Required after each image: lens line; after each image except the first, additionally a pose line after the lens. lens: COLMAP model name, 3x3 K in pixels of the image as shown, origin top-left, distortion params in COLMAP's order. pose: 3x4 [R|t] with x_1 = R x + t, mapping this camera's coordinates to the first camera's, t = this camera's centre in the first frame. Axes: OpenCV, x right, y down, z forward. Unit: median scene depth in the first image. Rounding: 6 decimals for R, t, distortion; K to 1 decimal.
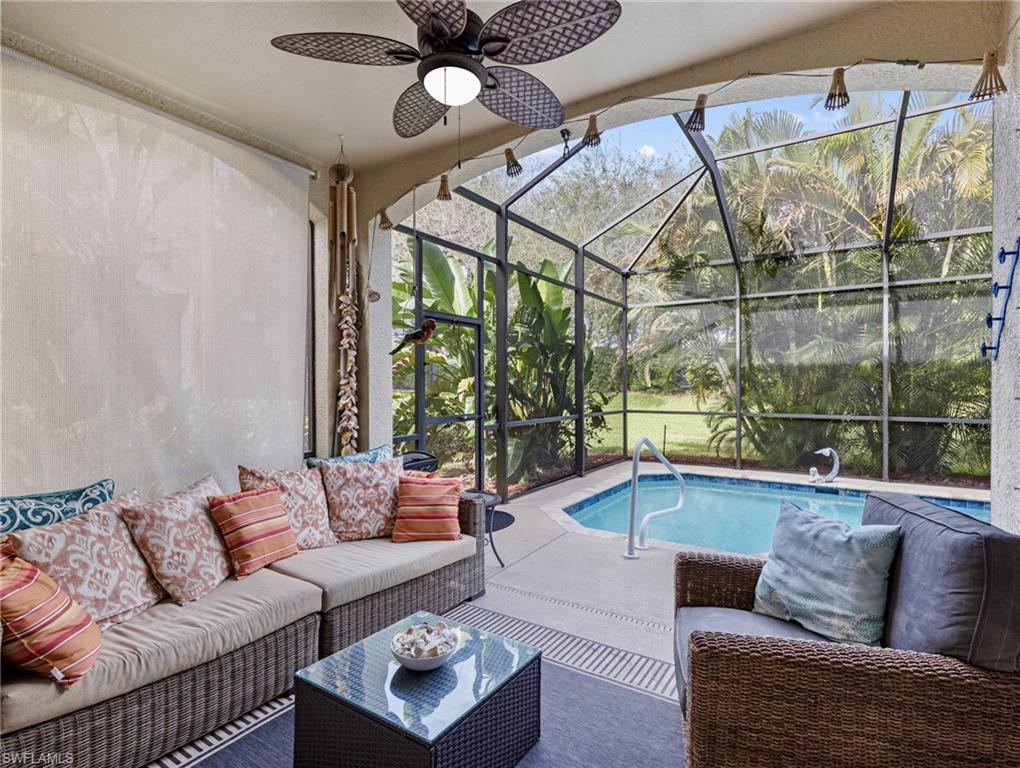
lens RADIAL K [[520.0, 0, 515.0], [0, 520.0, 382.1], [0, 0, 1]] dist [0.004925, -0.000628]
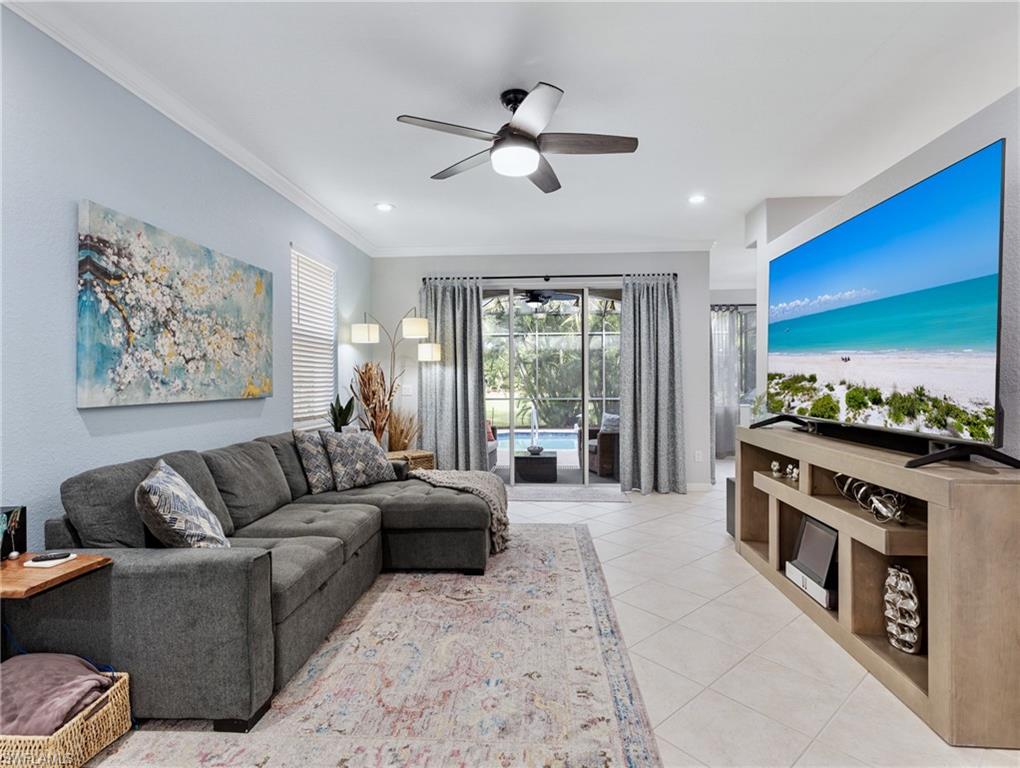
lens RADIAL K [[517.5, 0, 517.7], [0, 517.5, 384.9], [0, 0, 1]] dist [0.004144, 0.000014]
pose [[0.874654, -0.006425, 0.484706, -0.489028], [0.000423, 0.999922, 0.012491, -0.008495], [-0.484748, -0.010720, 0.874588, -0.522749]]
